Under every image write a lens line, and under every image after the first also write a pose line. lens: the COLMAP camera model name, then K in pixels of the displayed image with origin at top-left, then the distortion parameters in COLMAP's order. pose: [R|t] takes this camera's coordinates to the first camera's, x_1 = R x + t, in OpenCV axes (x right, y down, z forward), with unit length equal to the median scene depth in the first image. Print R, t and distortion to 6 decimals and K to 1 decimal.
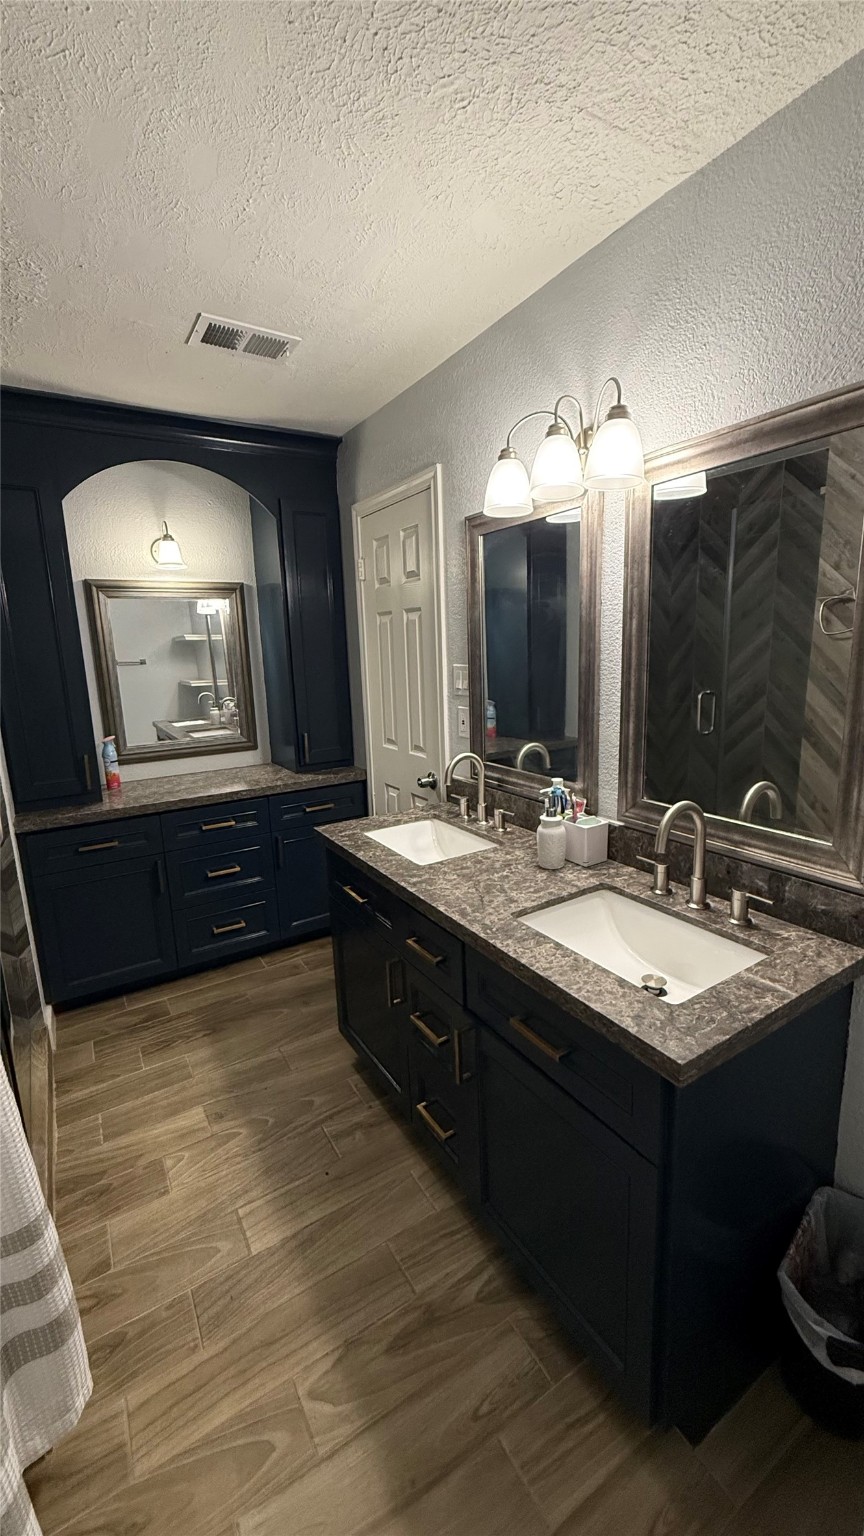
lens RADIAL K [[607.7, 0, 433.3], [0, 607.7, 767.2], [0, 0, 1]] dist [0.000040, -0.000440]
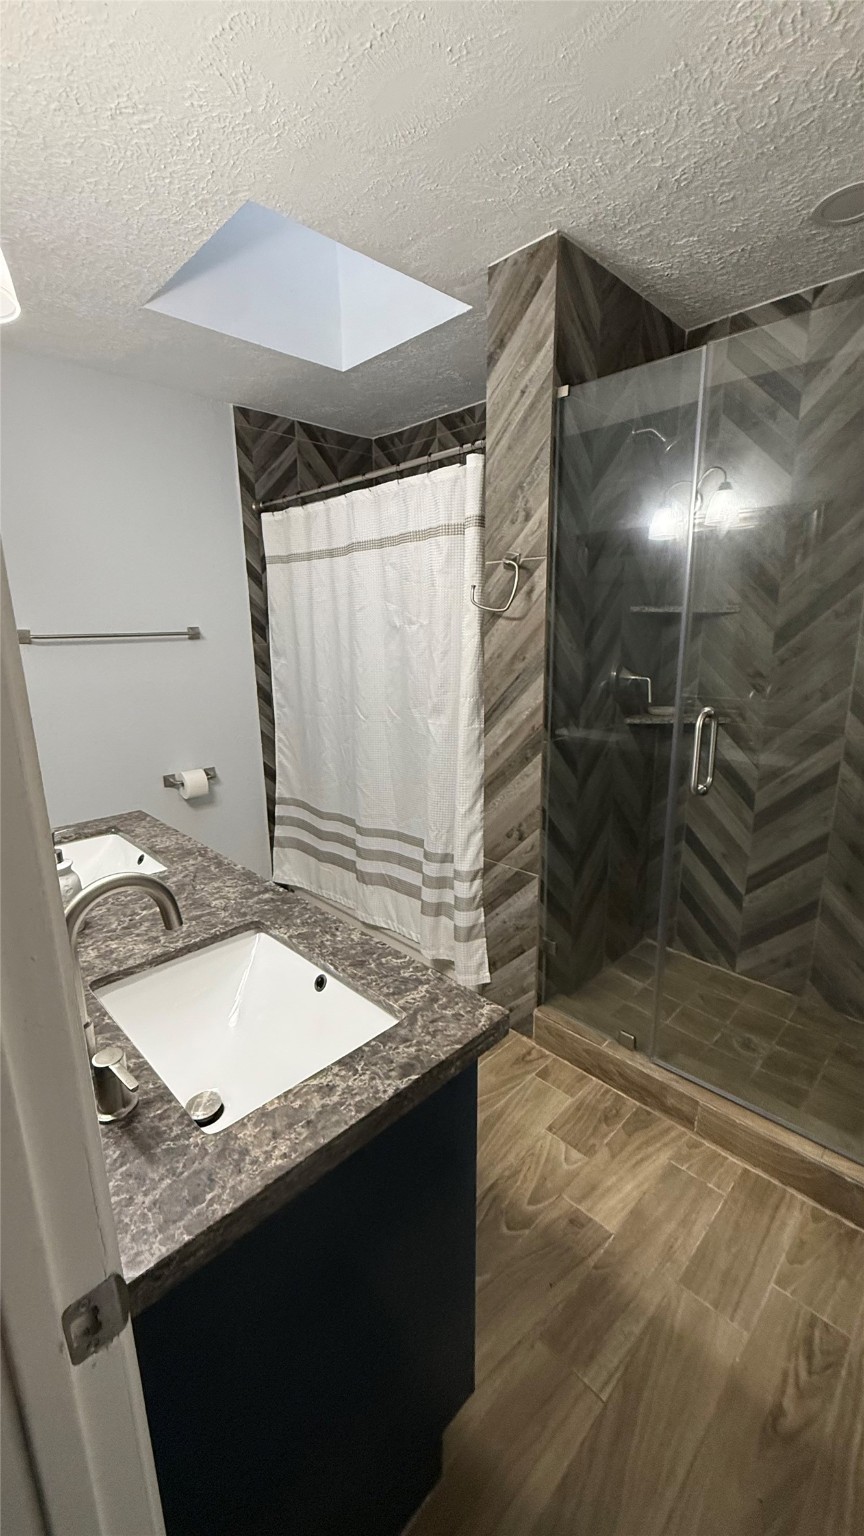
lens RADIAL K [[607.7, 0, 431.6], [0, 607.7, 768.6], [0, 0, 1]] dist [0.000040, -0.000440]
pose [[-0.972200, 0.099346, -0.212032, -0.087801], [0.003205, 0.911094, 0.412187, -0.298309], [0.234130, 0.400048, -0.886084, 1.662848]]
